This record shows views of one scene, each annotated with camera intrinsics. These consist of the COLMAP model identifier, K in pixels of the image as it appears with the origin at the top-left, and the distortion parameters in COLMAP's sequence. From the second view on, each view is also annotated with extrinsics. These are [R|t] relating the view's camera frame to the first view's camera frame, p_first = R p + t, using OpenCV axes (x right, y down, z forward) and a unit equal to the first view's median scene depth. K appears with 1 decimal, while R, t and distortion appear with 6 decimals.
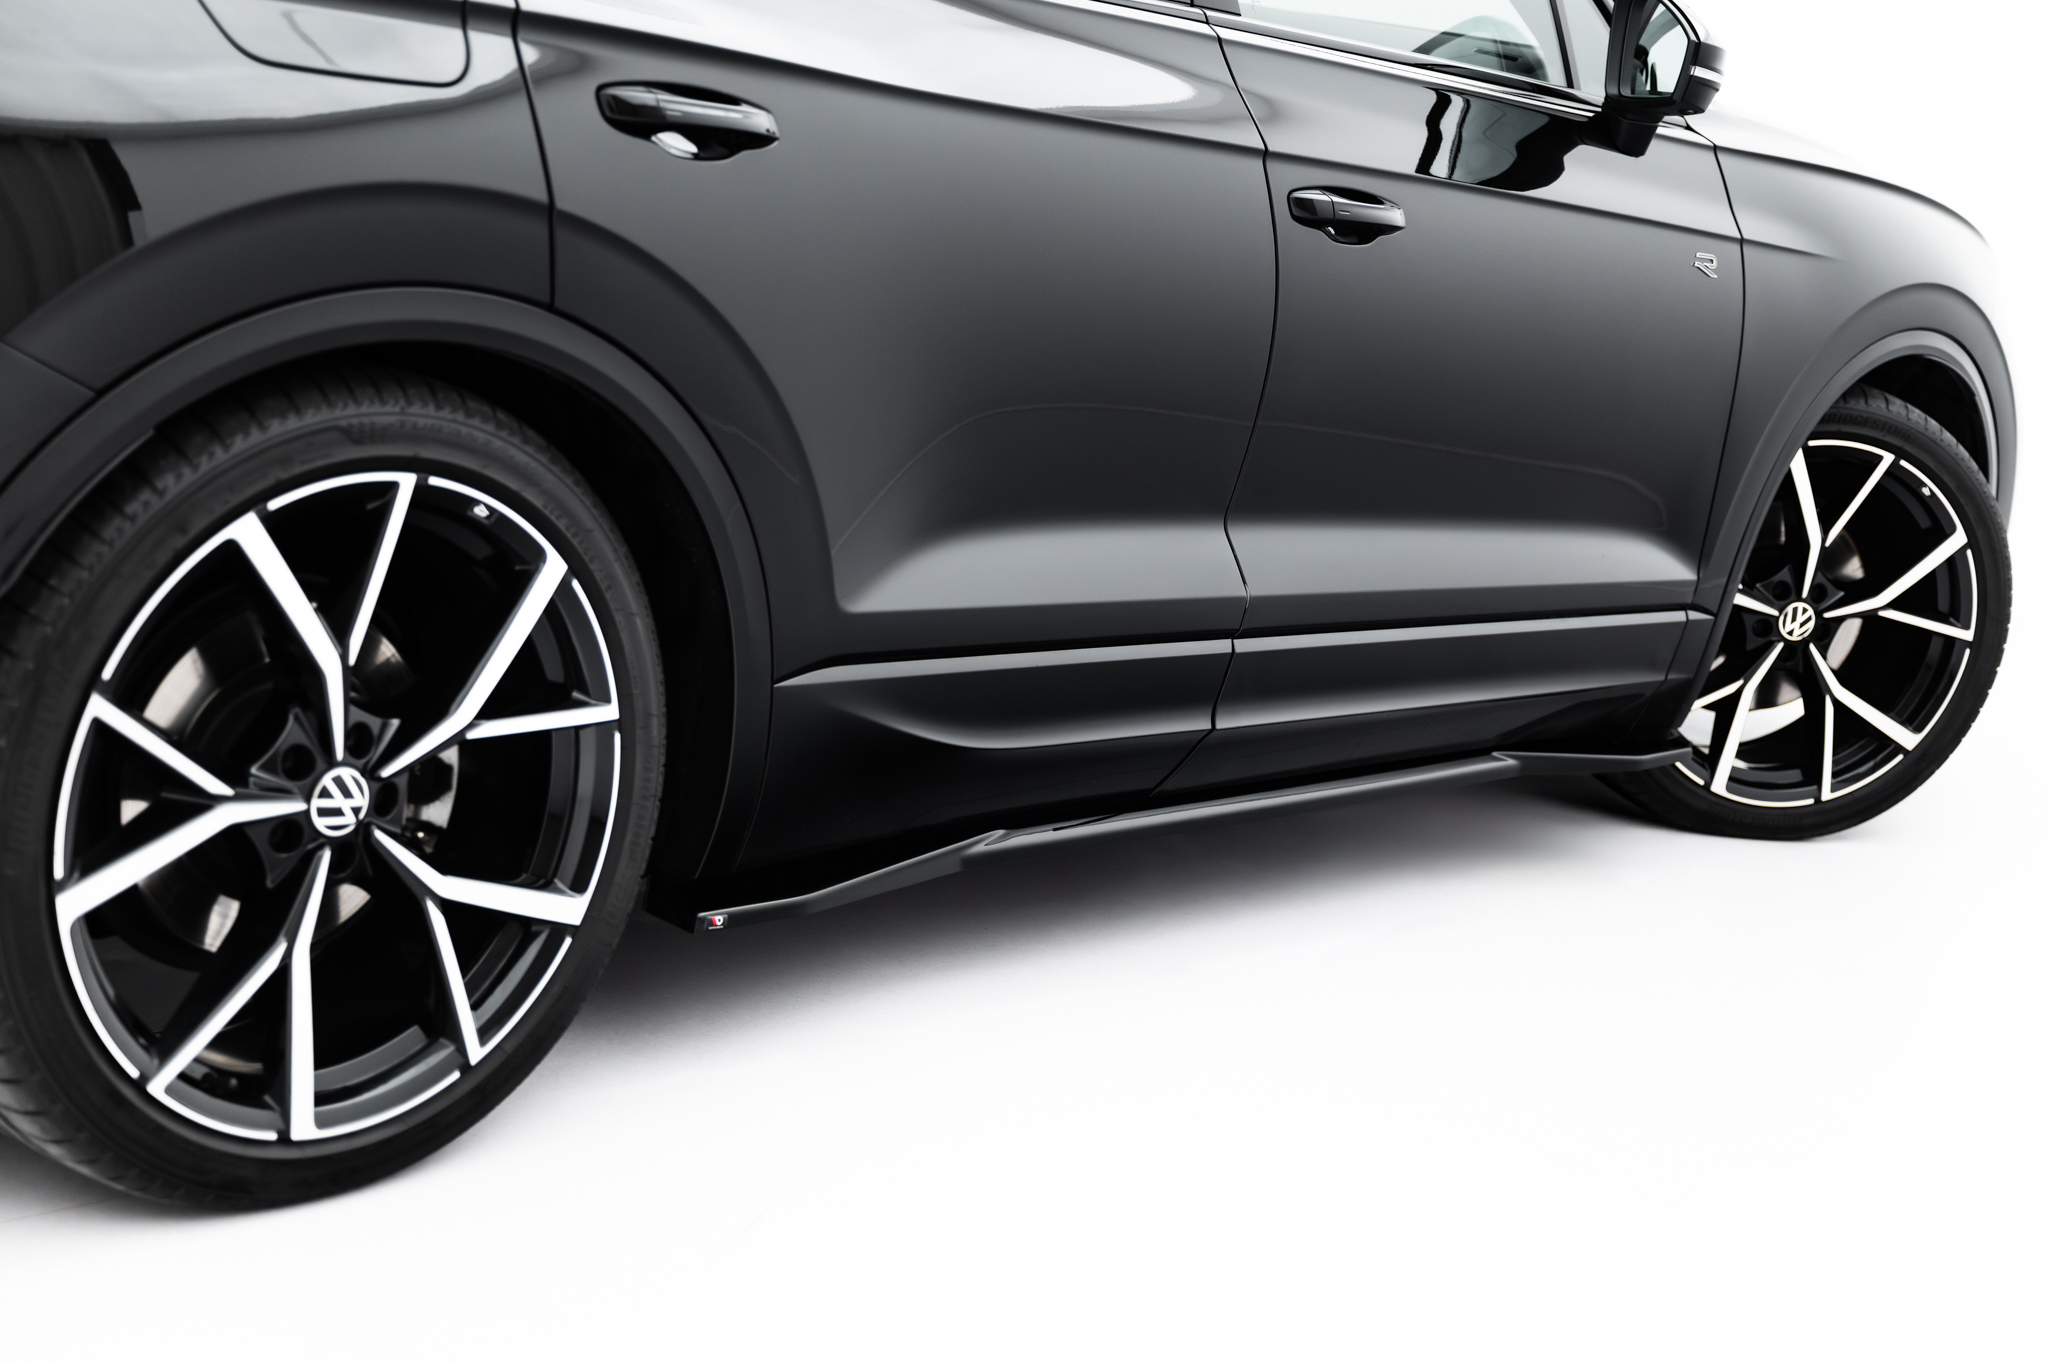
lens RADIAL K [[3047.7, 0, 983.8], [0, 3047.7, 686.6], [0, 0, 1]] dist [-0.012081, 0.005217]
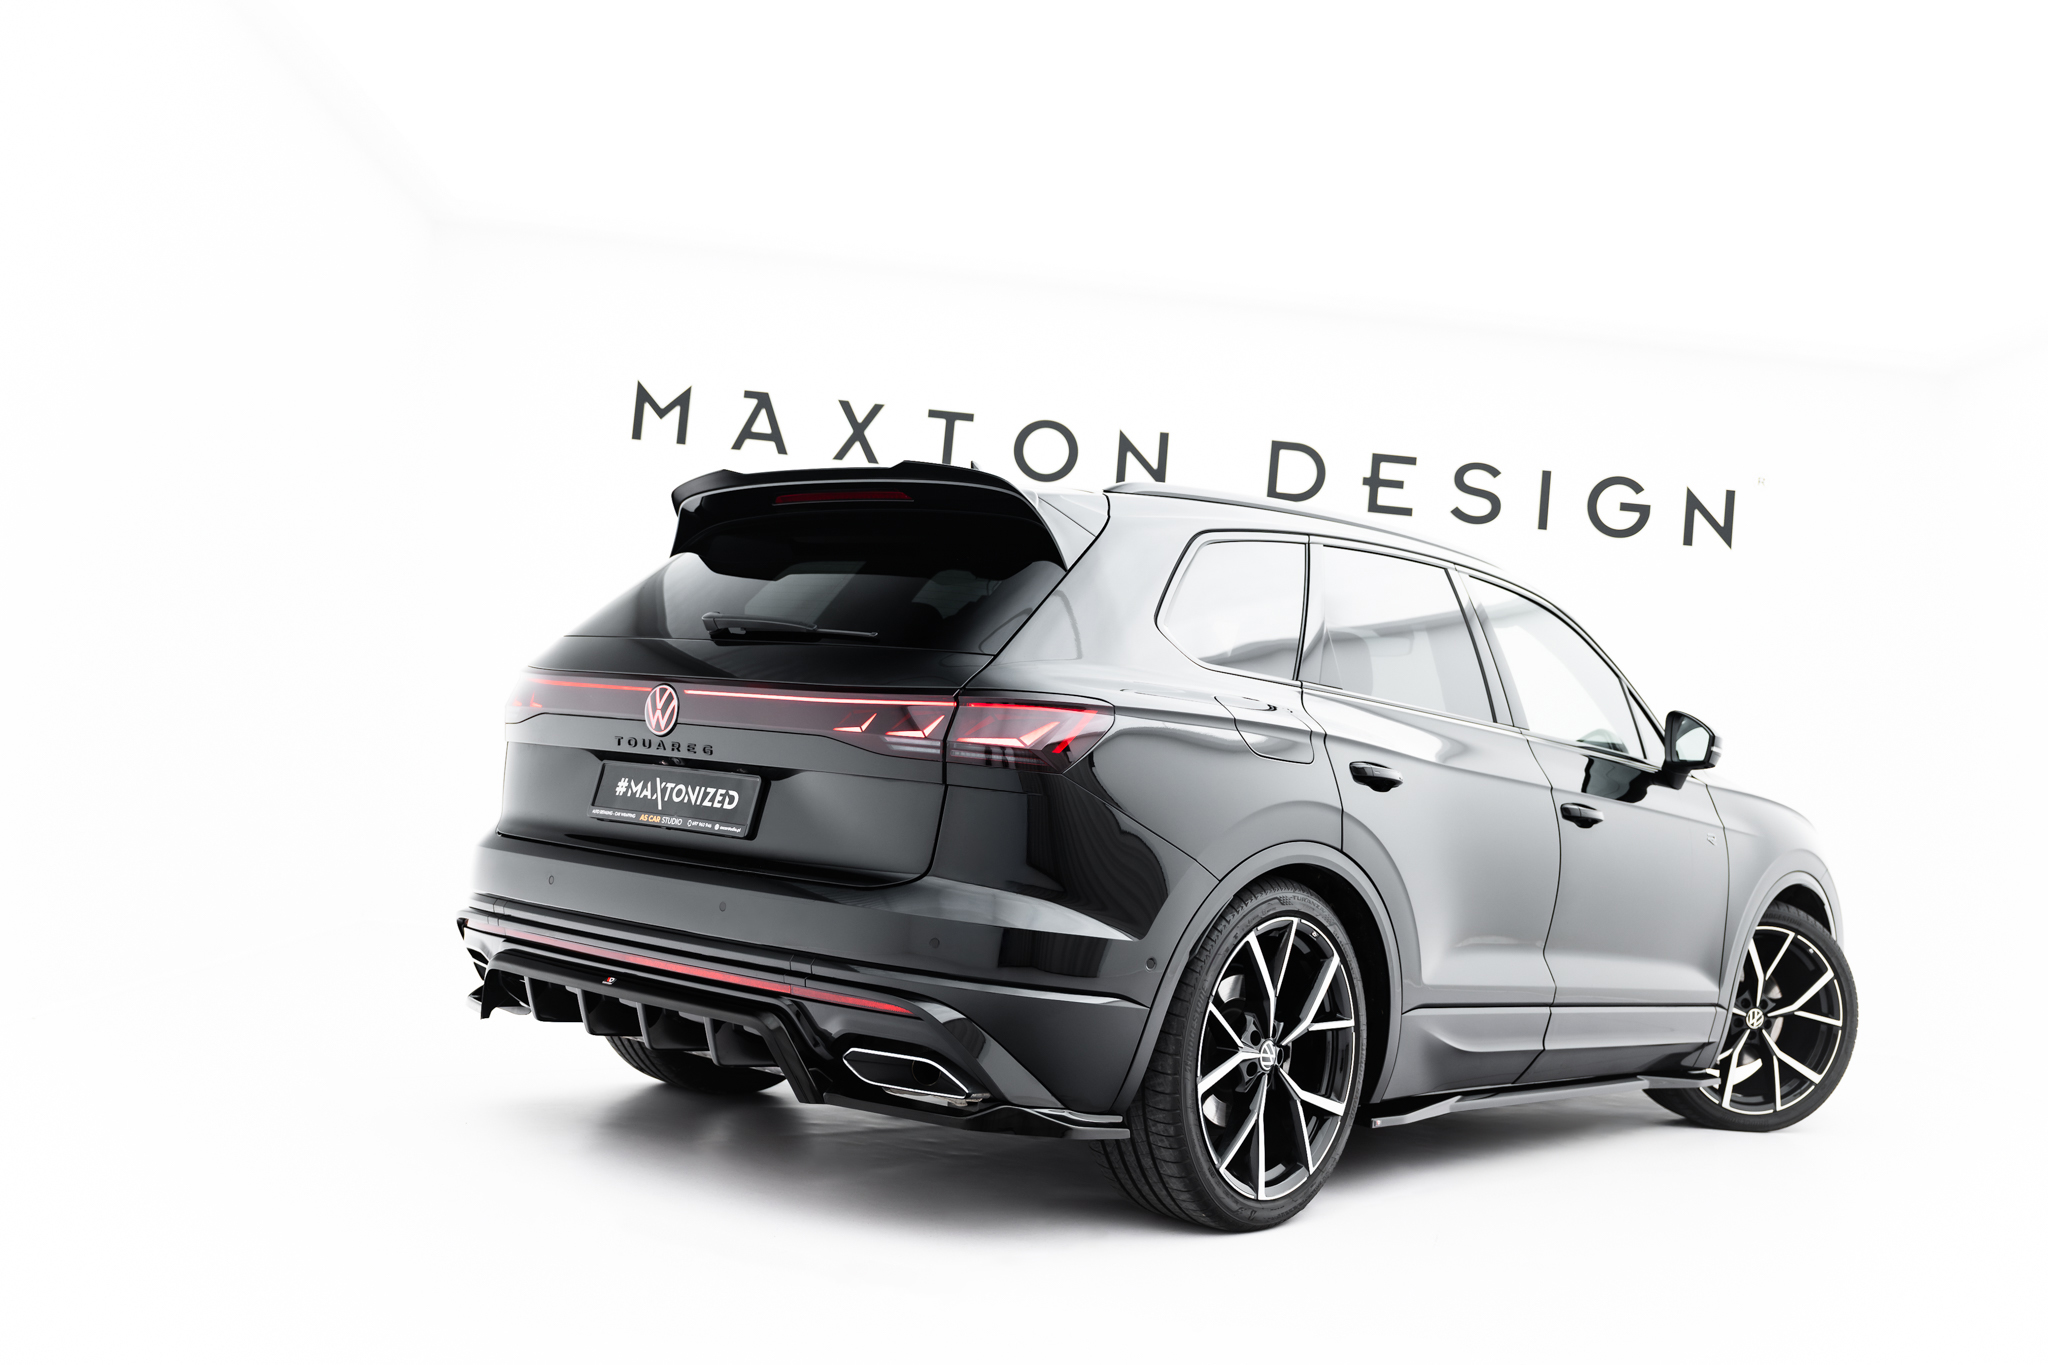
lens RADIAL K [[2018.1, 0, 1018.1], [0, 2018.1, 681.4], [0, 0, 1]] dist [-0.005099, 0.008881]
pose [[0.999431, -0.030922, 0.013439, -0.394318], [0.033288, 0.968326, -0.247462, 0.131003], [-0.005362, 0.247769, 0.968804, -0.585792]]
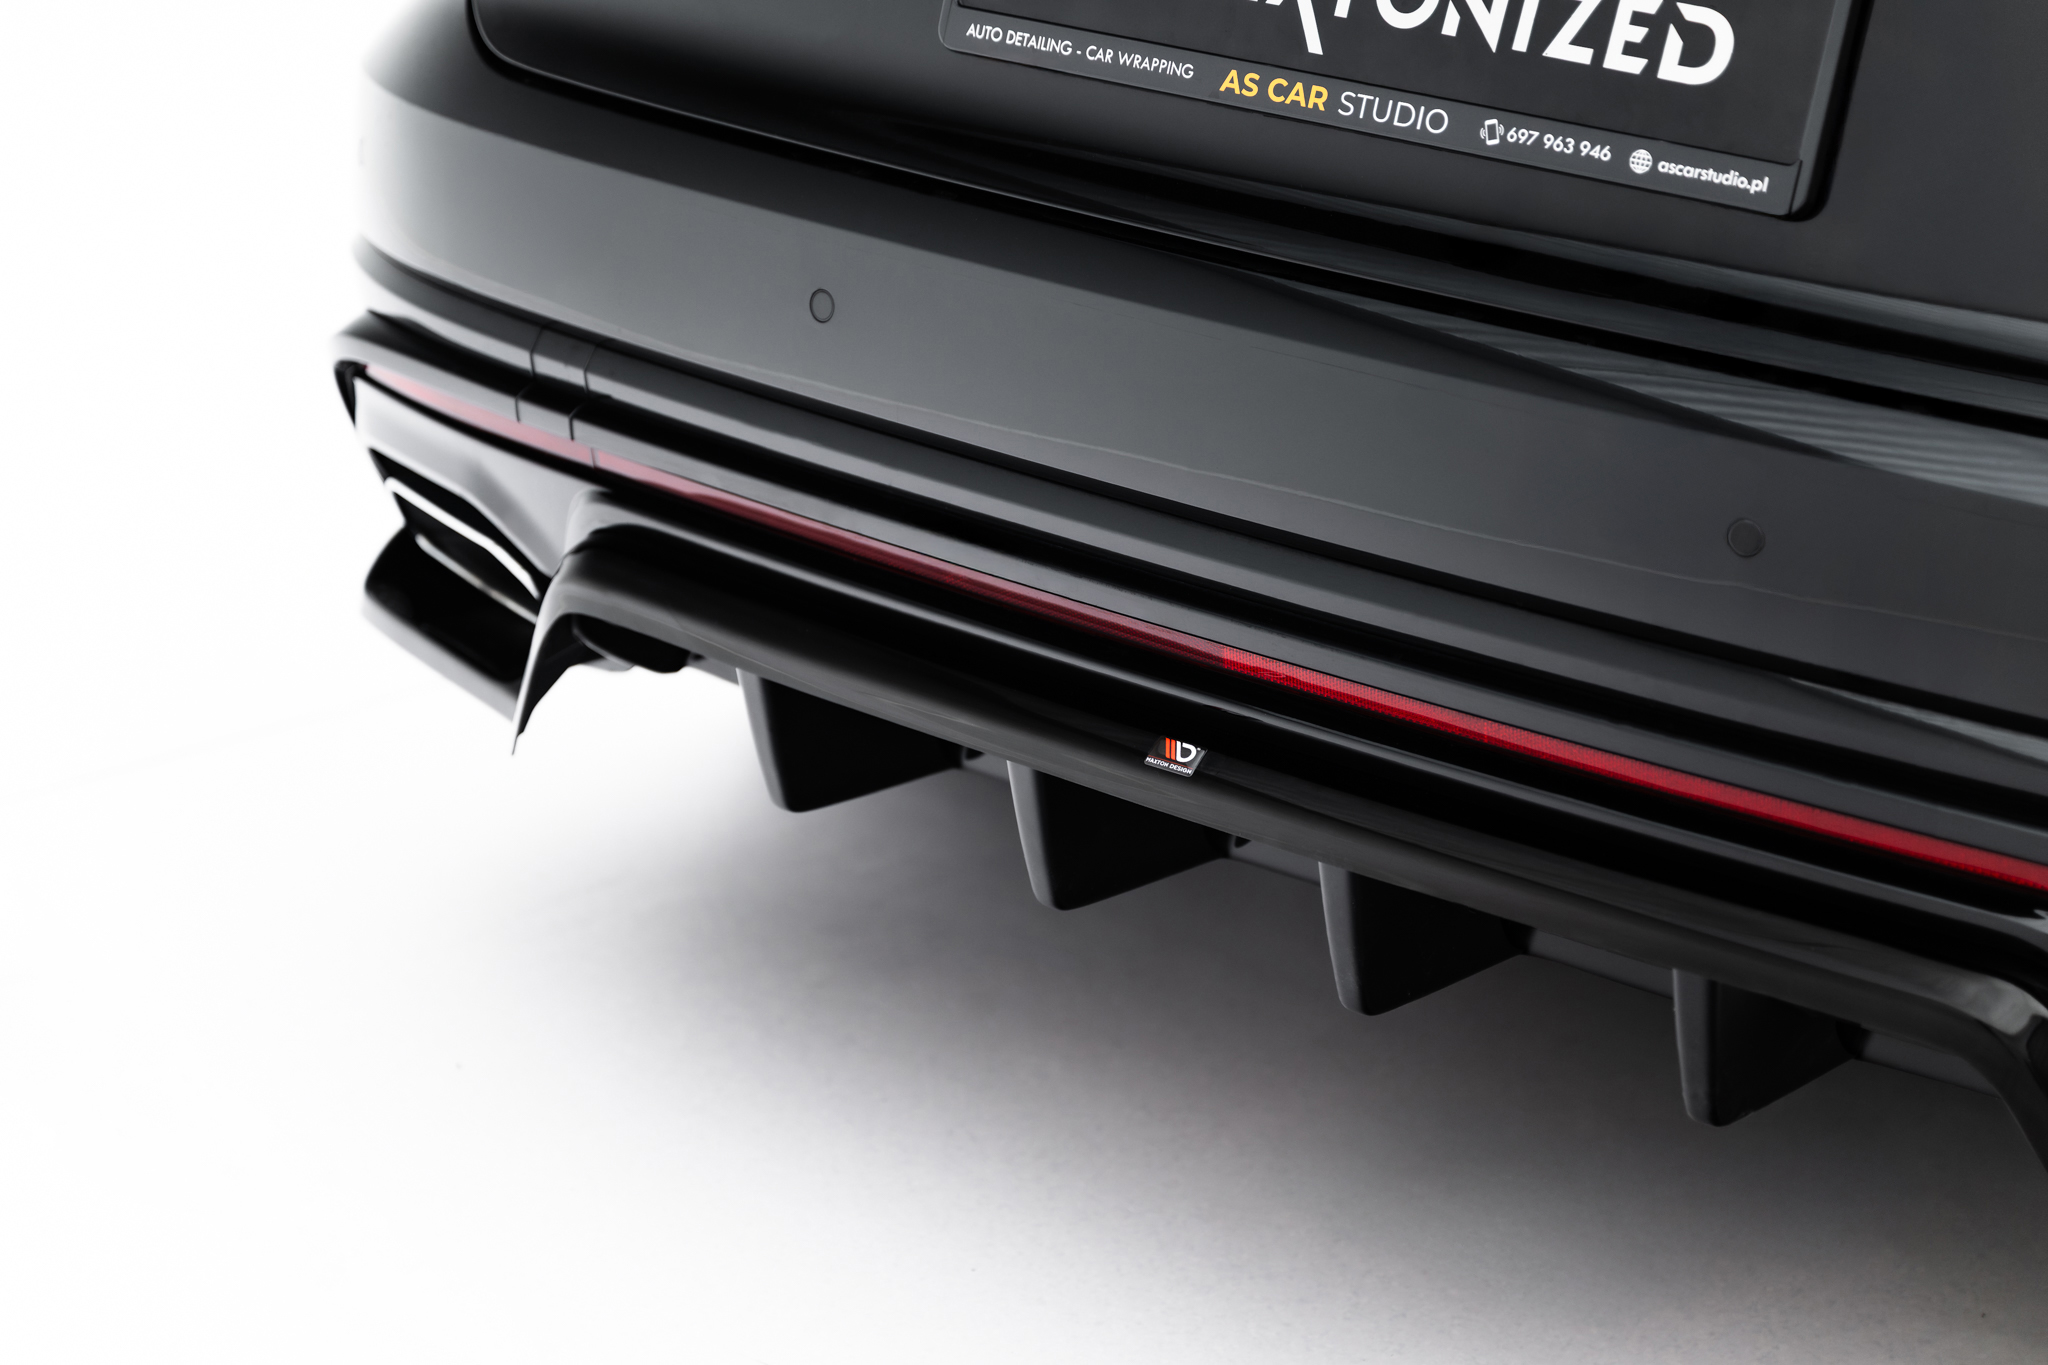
lens RADIAL K [[4088.4, 0, 1030.3], [0, 4088.4, 679.1], [0, 0, 1]] dist [0.044613, -0.188027]
pose [[0.994873, -0.070172, 0.072830, -0.751744], [0.061185, 0.991003, 0.119033, -0.131497], [-0.080527, -0.113966, 0.990216, 0.130000]]
